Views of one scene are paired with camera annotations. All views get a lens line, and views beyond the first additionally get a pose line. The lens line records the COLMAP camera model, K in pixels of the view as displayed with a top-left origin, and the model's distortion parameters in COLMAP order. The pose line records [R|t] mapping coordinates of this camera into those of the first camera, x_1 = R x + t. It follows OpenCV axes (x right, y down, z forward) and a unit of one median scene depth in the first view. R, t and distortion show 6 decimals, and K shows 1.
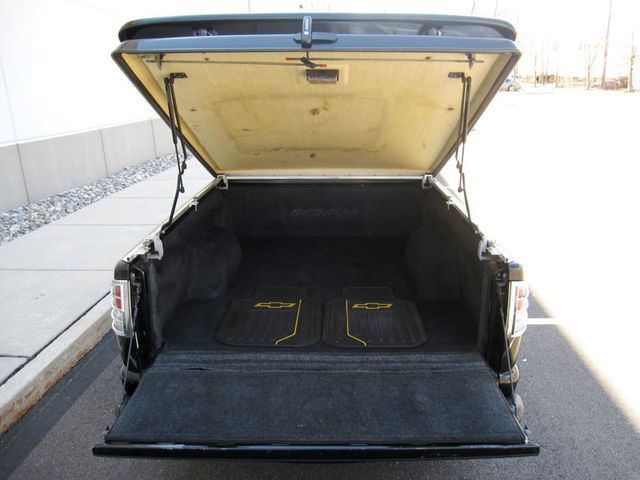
lens RADIAL K [[549.2, 0, 320.0], [0, 549.2, 240.0], [0, 0, 1]] dist [-0.050080, 0.010243]
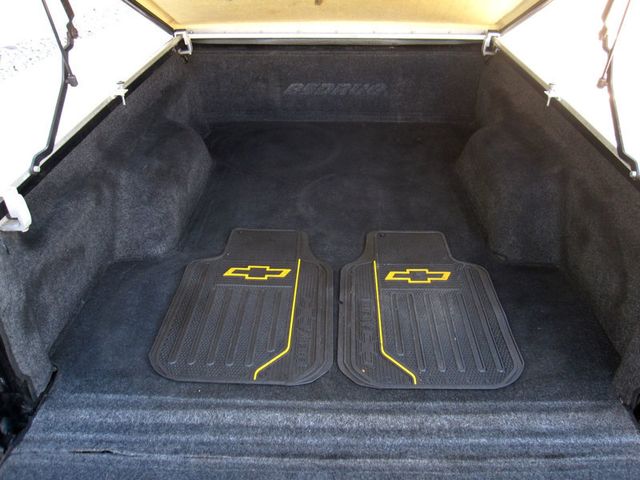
lens RADIAL K [[549.2, 0, 320.0], [0, 549.2, 240.0], [0, 0, 1]] dist [-0.050080, 0.010243]
pose [[0.999971, 0.006142, -0.004417, -0.010390], [-0.004685, 0.961187, 0.275858, -0.084105], [0.005939, -0.275829, 0.961188, 0.430396]]
